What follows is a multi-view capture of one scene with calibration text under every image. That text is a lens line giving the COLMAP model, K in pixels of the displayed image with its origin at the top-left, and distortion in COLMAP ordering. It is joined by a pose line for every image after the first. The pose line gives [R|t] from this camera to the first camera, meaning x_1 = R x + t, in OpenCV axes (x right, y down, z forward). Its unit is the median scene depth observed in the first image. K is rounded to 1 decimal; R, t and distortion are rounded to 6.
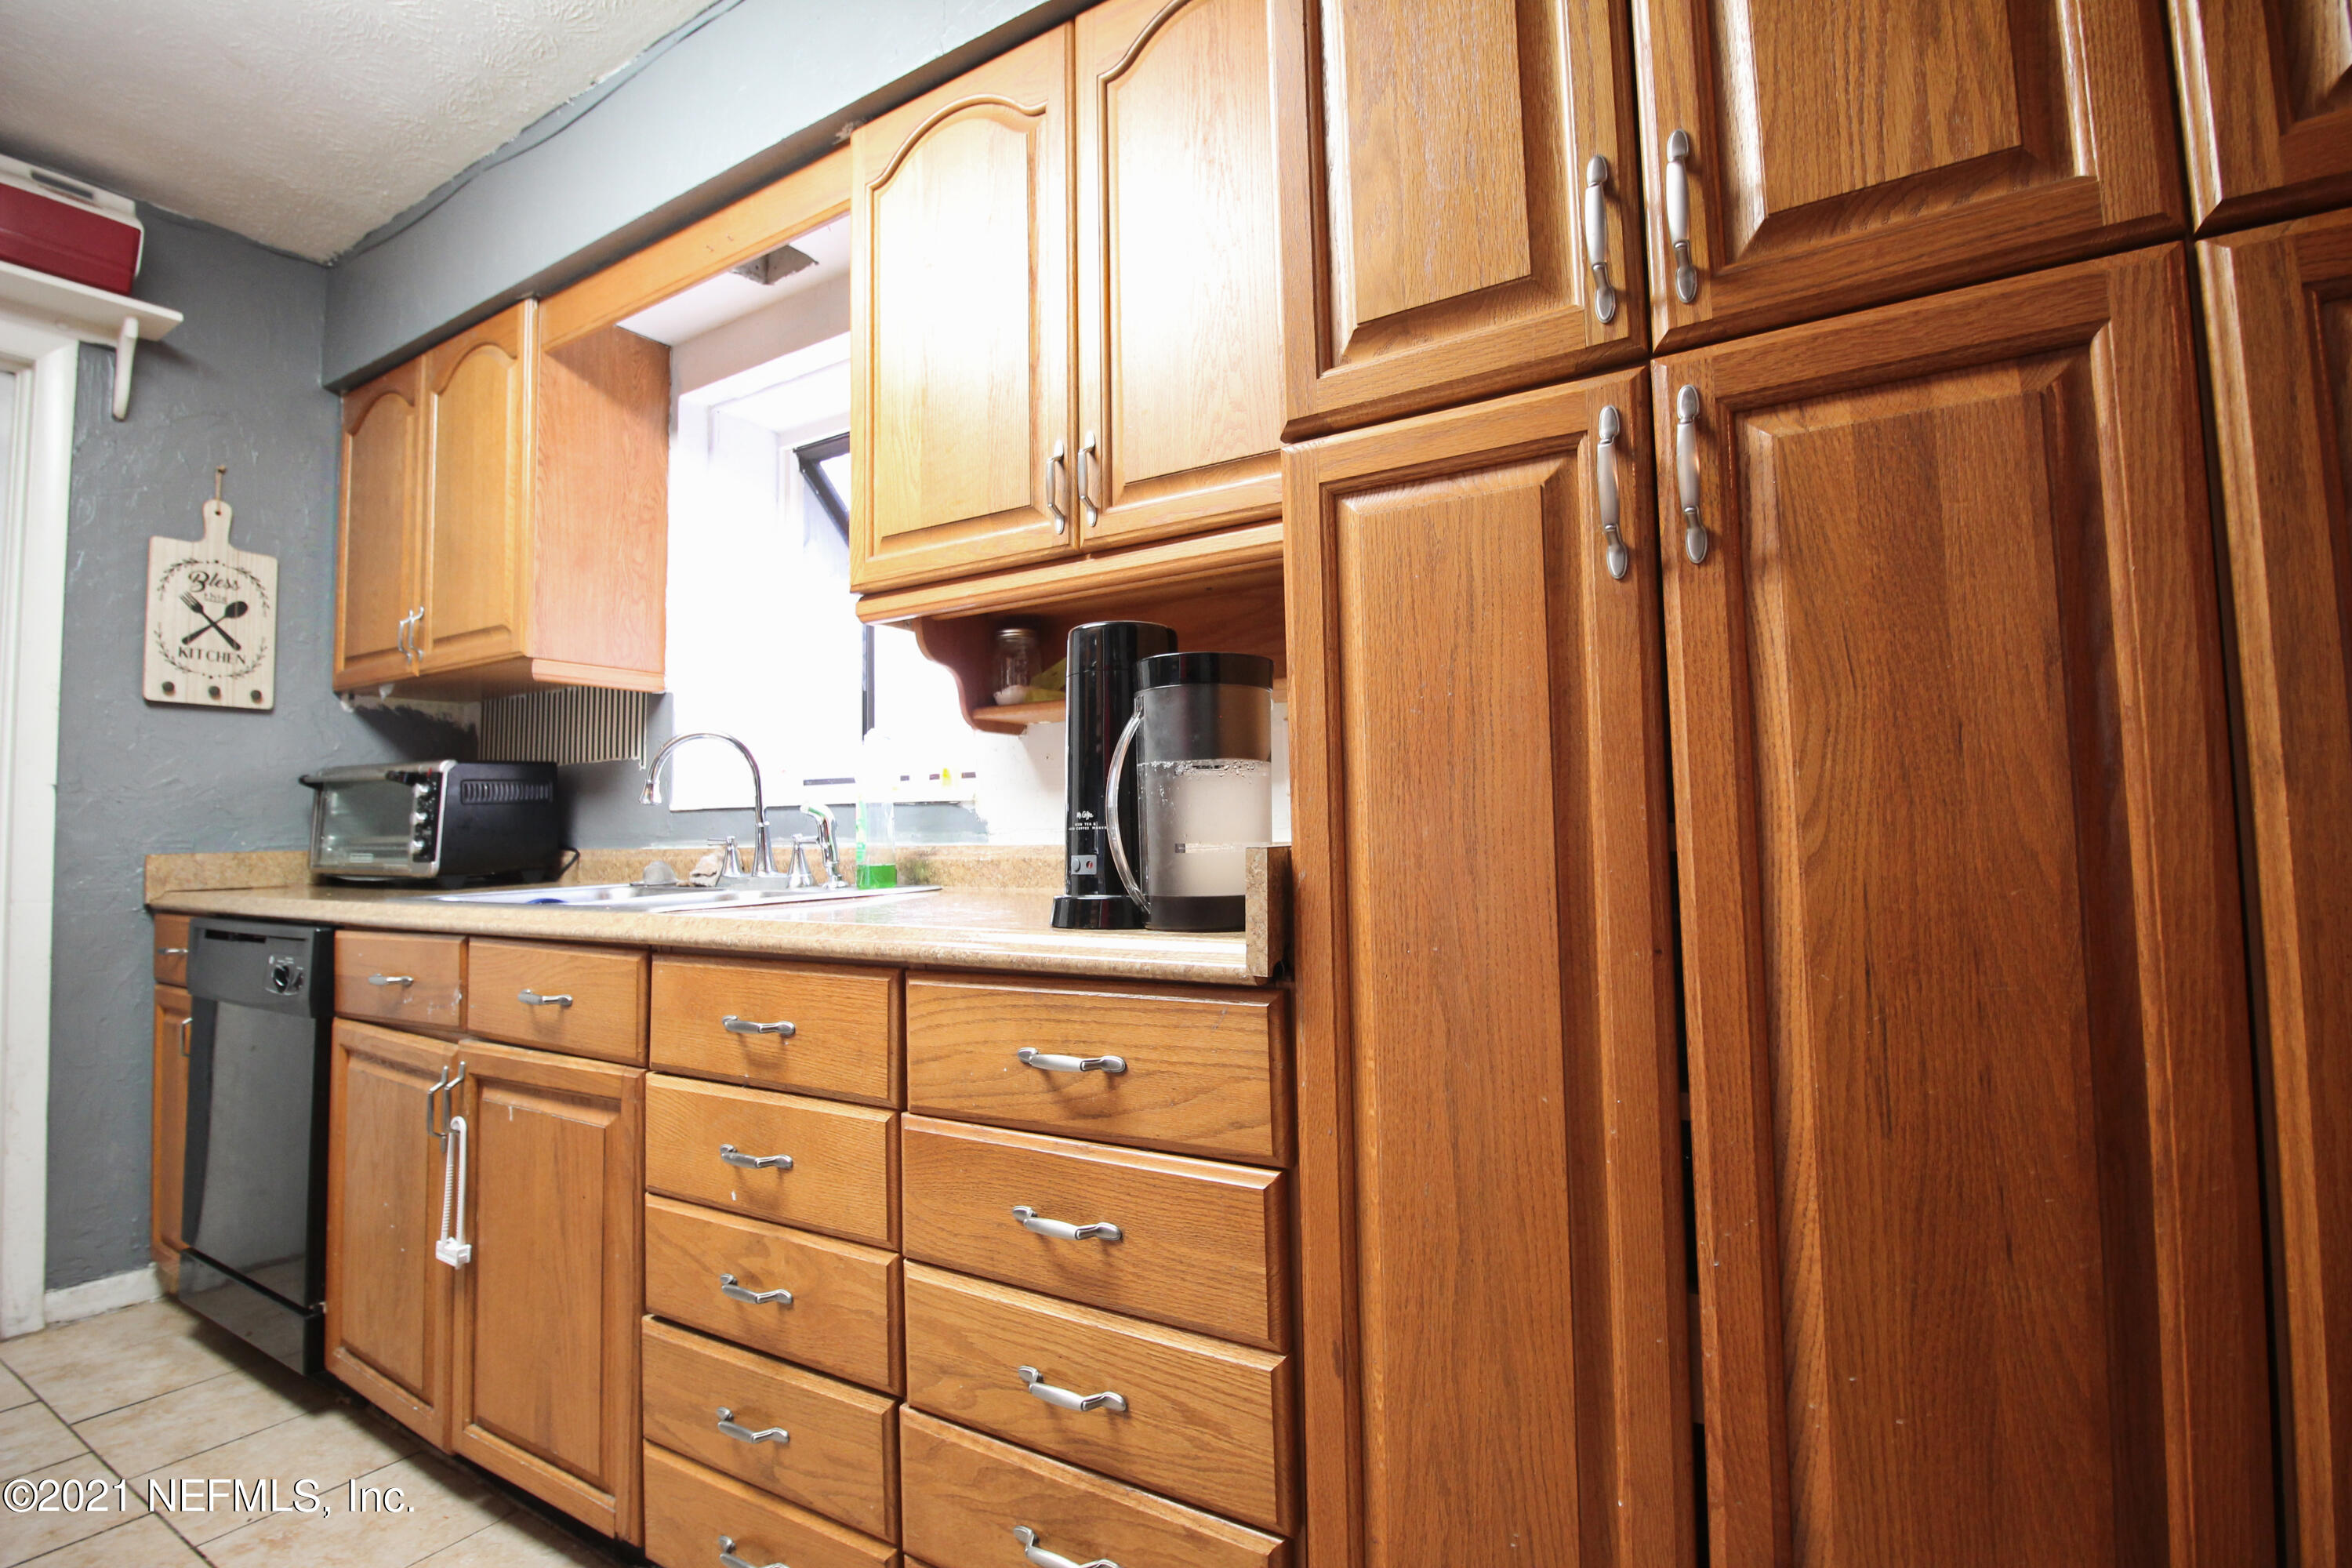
lens RADIAL K [[1092.0, 0, 1185.9], [0, 1092.0, 776.8], [0, 0, 1]] dist [-0.013155, -0.006492]
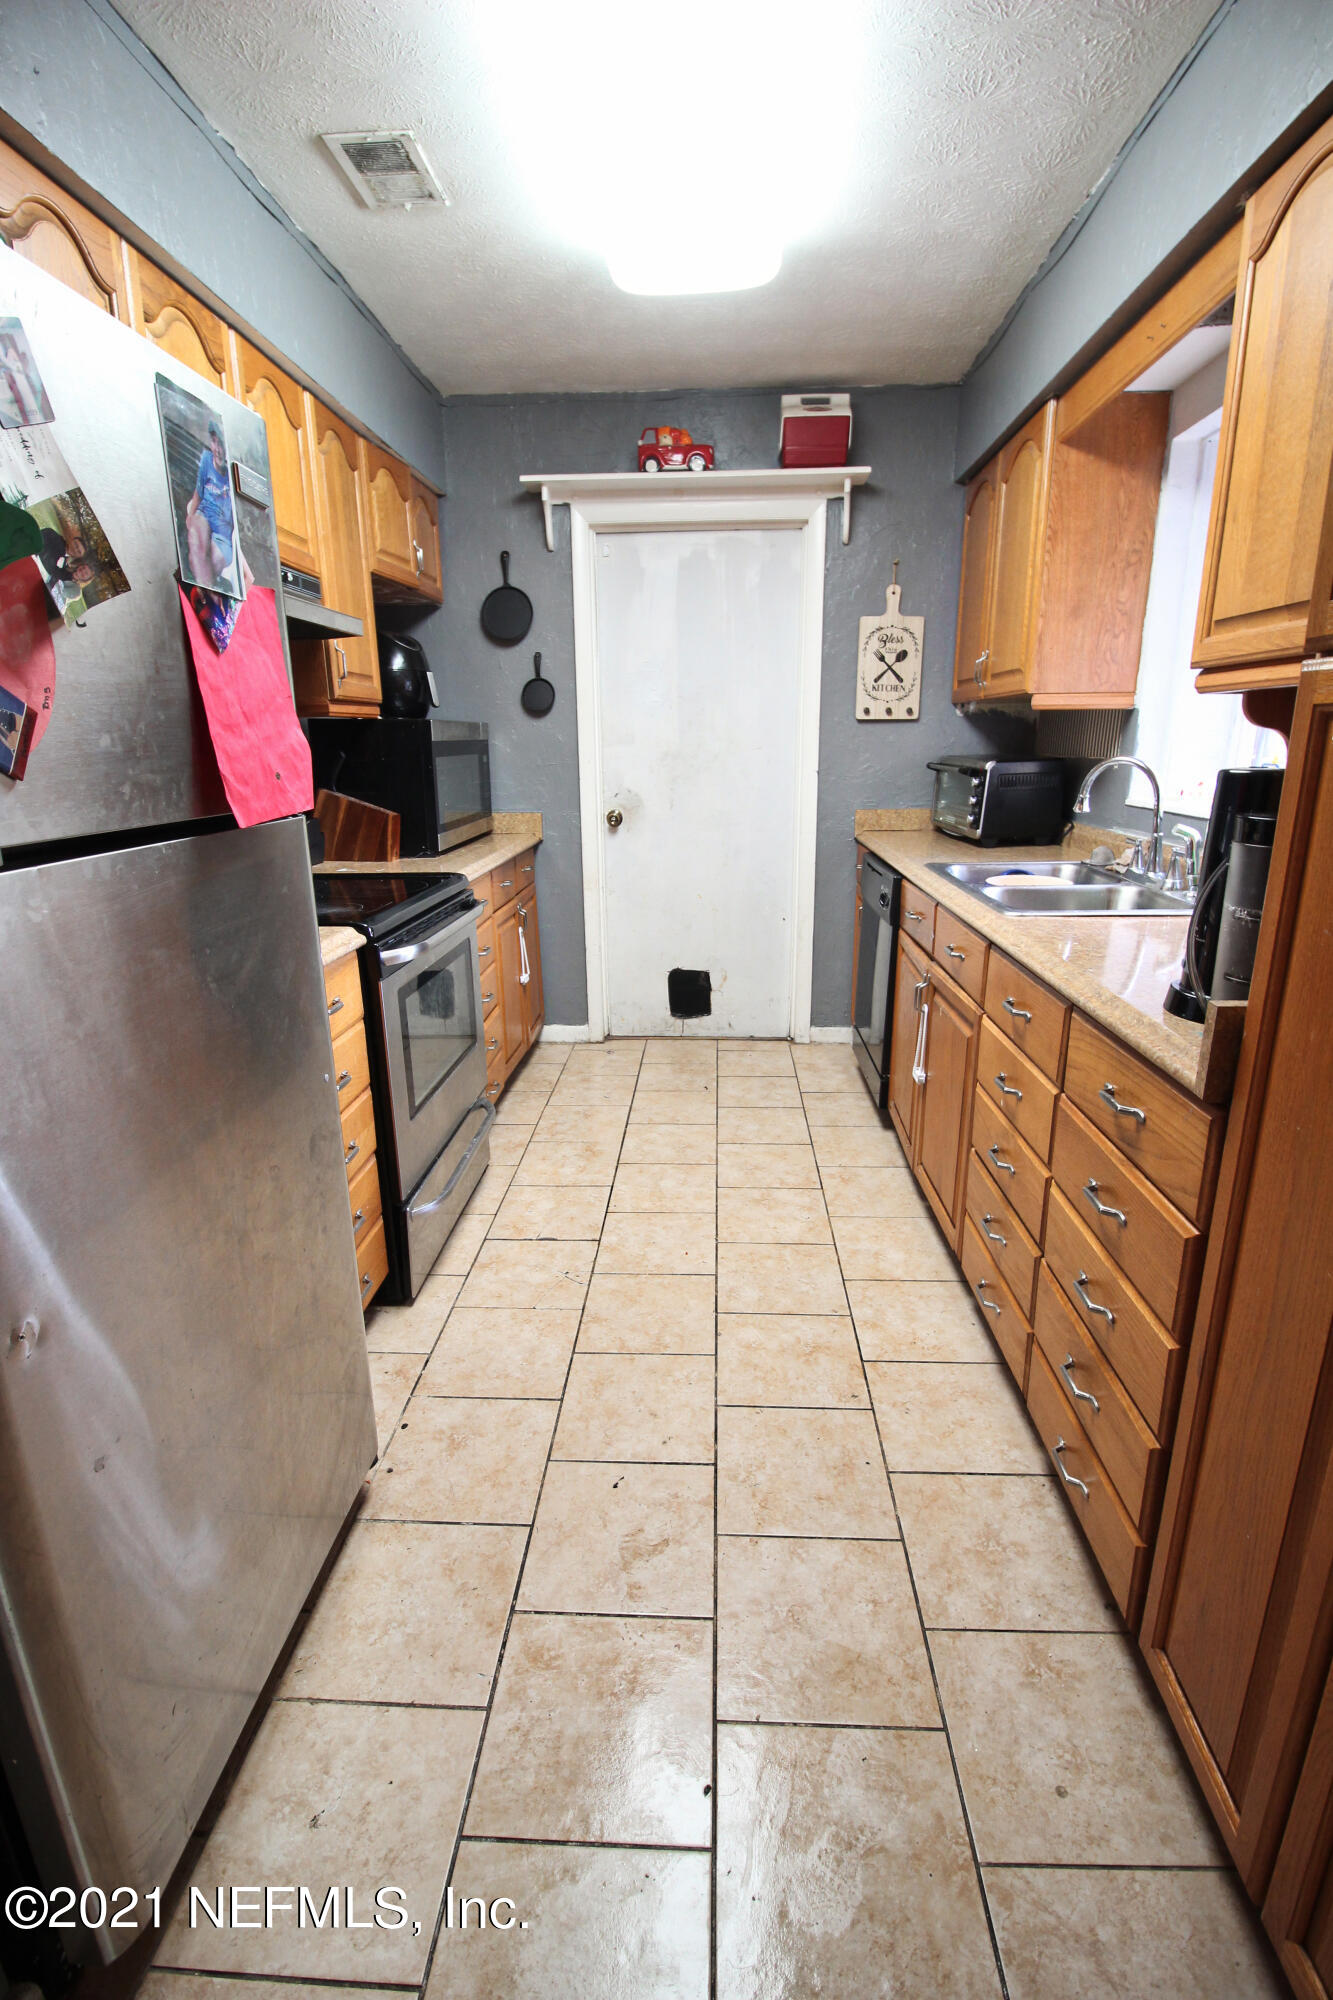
lens RADIAL K [[928.6, 0, 679.1], [0, 928.6, 1002.5], [0, 0, 1]] dist [-0.013155, -0.006492]
pose [[0.484924, 0.252184, -0.837408, 0.268954], [0.050056, 0.947950, 0.314460, -0.124602], [0.873123, -0.194406, 0.447061, -0.014820]]
